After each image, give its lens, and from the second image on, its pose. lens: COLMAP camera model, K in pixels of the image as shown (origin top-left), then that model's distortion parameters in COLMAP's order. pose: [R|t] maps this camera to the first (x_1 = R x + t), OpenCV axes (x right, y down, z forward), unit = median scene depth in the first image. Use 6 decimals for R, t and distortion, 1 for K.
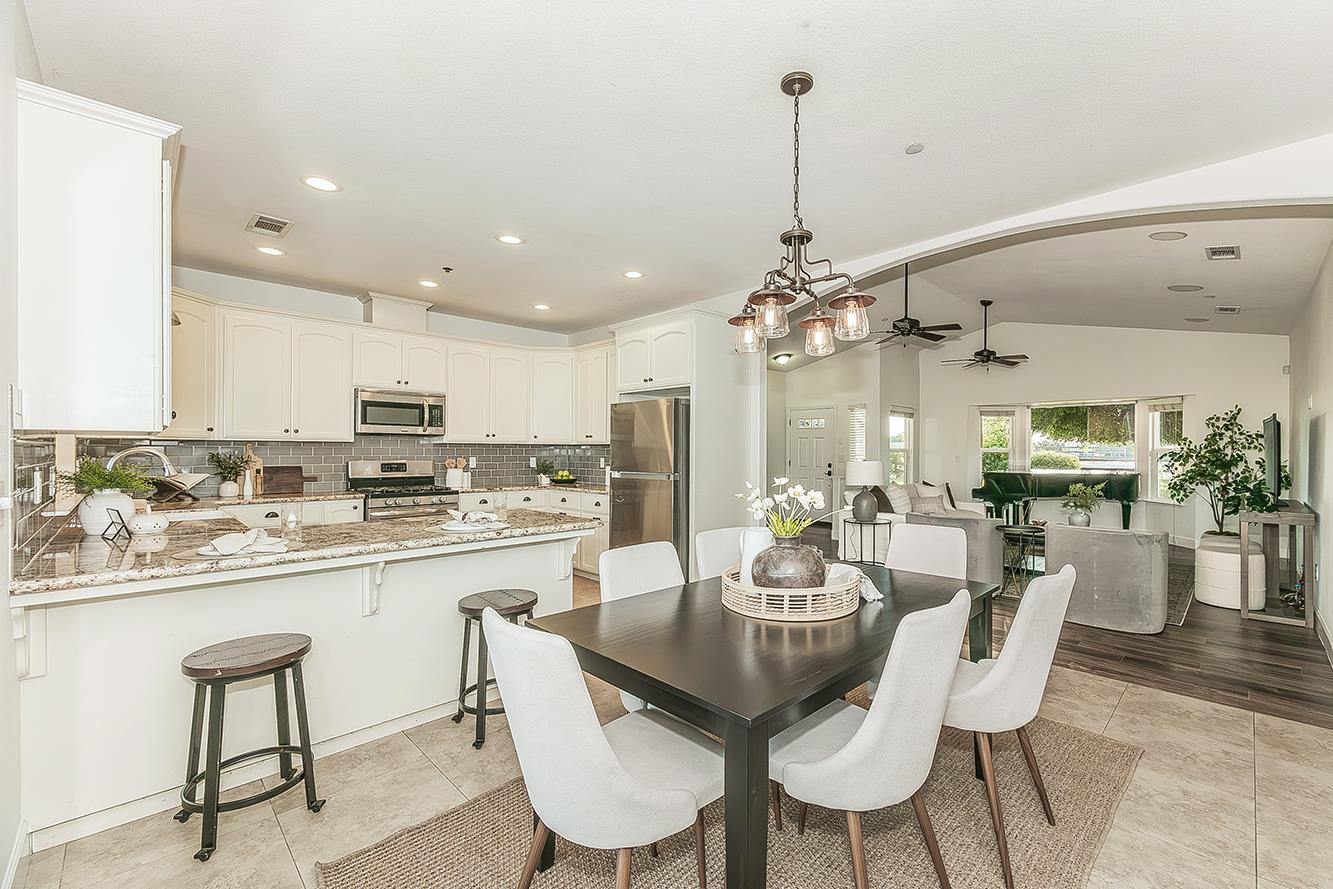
lens RADIAL K [[542.5, 0, 716.4], [0, 542.5, 445.6], [0, 0, 1]] dist [-0.000984, -0.000118]
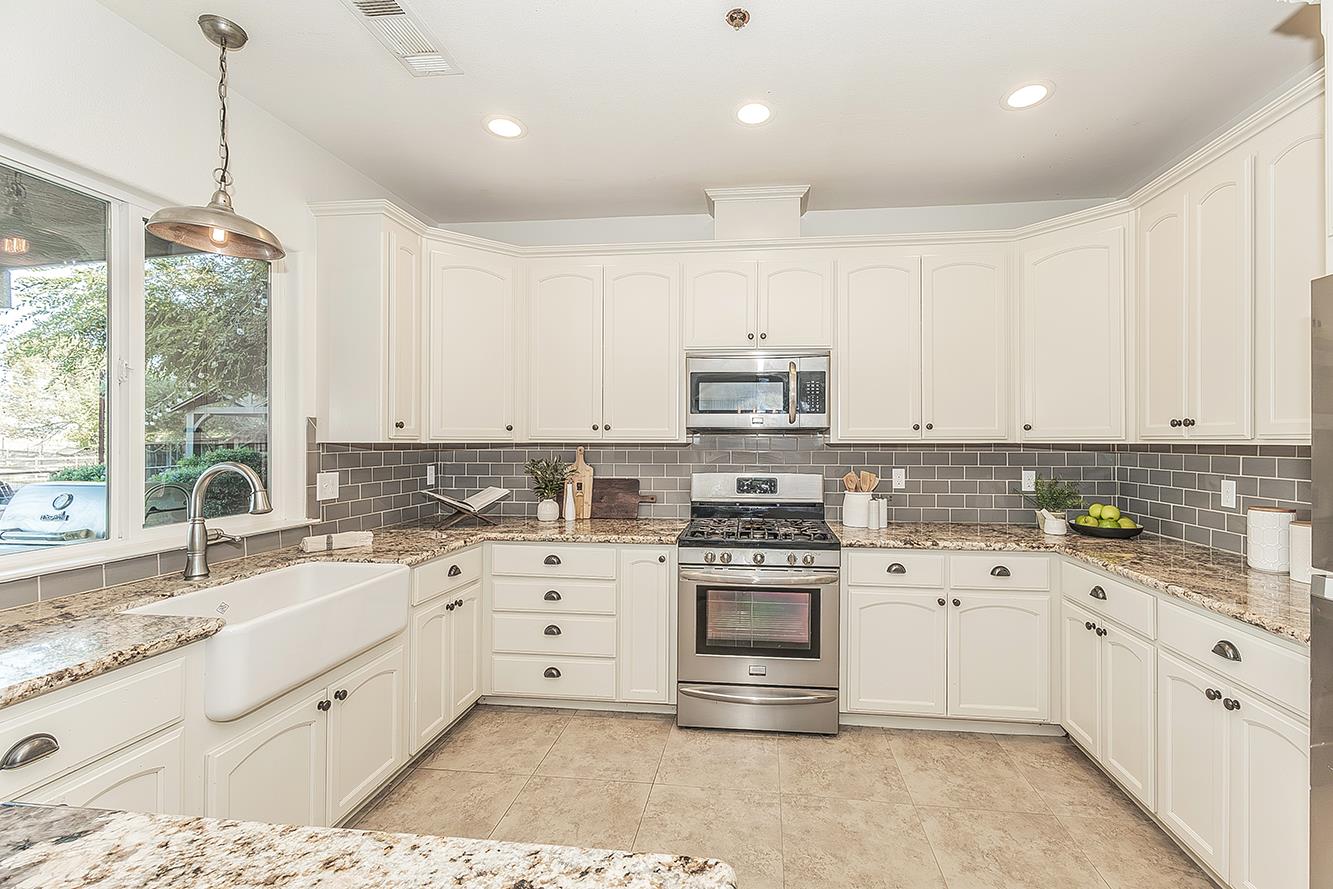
lens RADIAL K [[558.5, 0, 707.1], [0, 558.5, 438.3], [0, 0, 1]] dist [0.001156, 0.000329]
pose [[0.604943, -0.008937, -0.796219, -0.148330], [0.008268, 0.999954, -0.004942, -0.008226], [0.796226, -0.003594, 0.604989, 0.598394]]
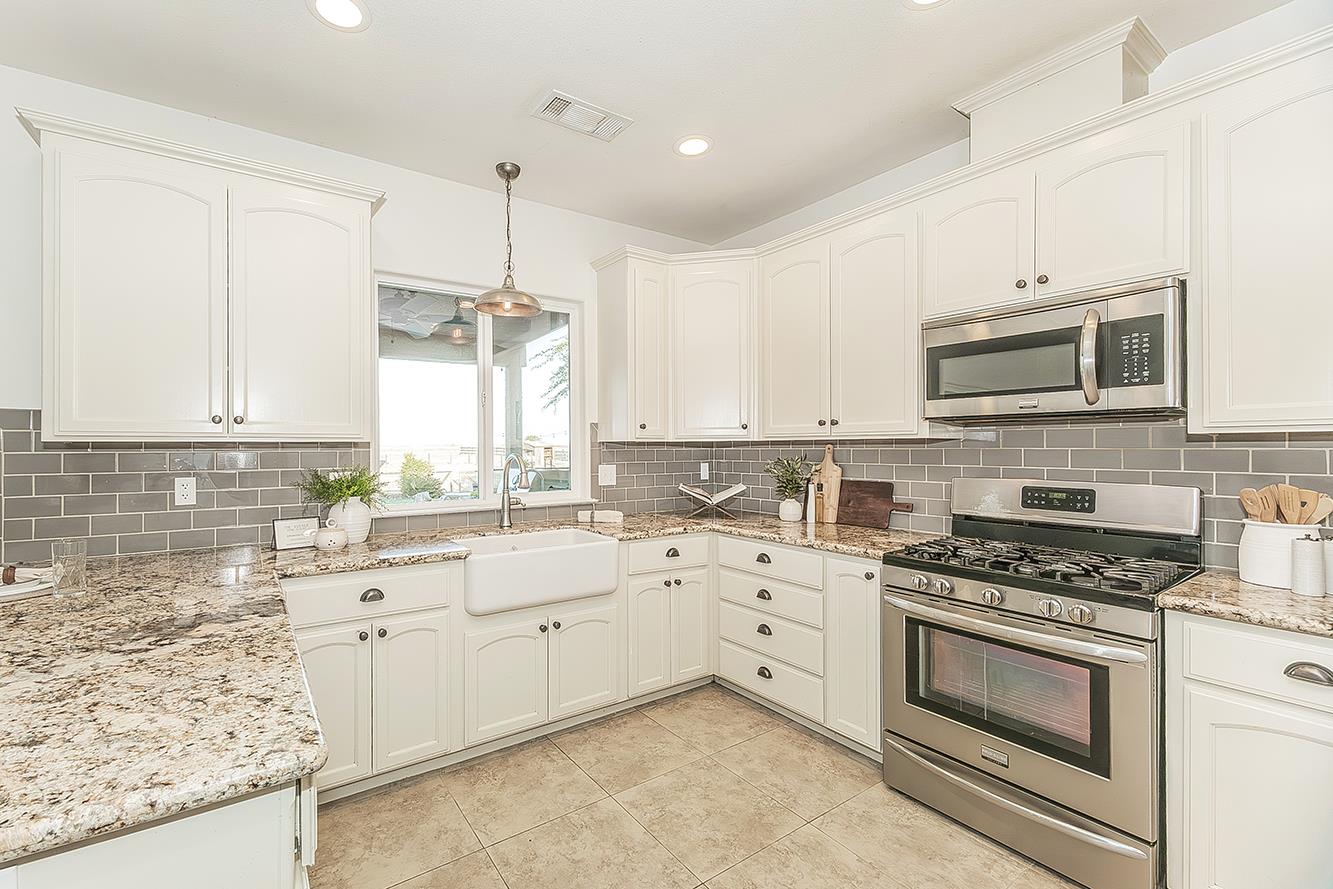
lens RADIAL K [[561.2, 0, 600.2], [0, 561.2, 445.9], [0, 0, 1]] dist [0.001328, 0.000073]
pose [[-0.245919, -0.007896, -0.969258, -0.112256], [0.010479, 0.999887, -0.010804, 0.002149], [0.969234, -0.012814, -0.245808, 0.783659]]
